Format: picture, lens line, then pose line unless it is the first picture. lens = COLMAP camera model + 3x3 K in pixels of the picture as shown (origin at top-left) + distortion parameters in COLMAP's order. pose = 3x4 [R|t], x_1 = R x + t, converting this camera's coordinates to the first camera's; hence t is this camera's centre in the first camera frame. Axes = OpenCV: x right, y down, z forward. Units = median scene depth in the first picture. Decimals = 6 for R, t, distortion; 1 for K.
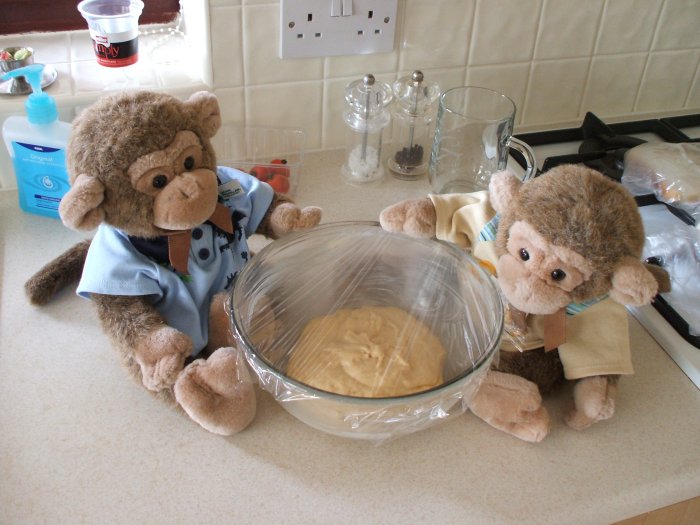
lens RADIAL K [[743.9, 0, 350.6], [0, 743.9, 260.4], [0, 0, 1]] dist [-0.087825, 0.000000]
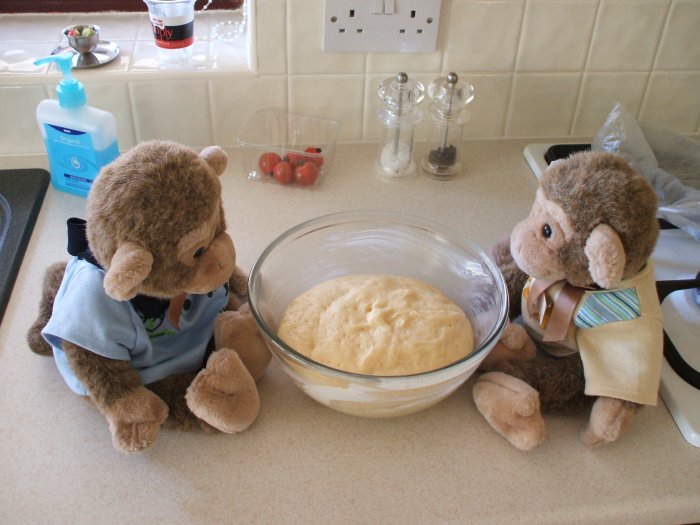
lens RADIAL K [[743.9, 0, 353.4], [0, 743.9, 262.9], [0, 0, 1]] dist [-0.087825, 0.000000]
pose [[0.980936, 0.113119, -0.158015, 0.143869], [-0.110144, 0.993536, 0.027484, -0.010253], [0.160103, -0.009555, 0.987054, -0.022512]]
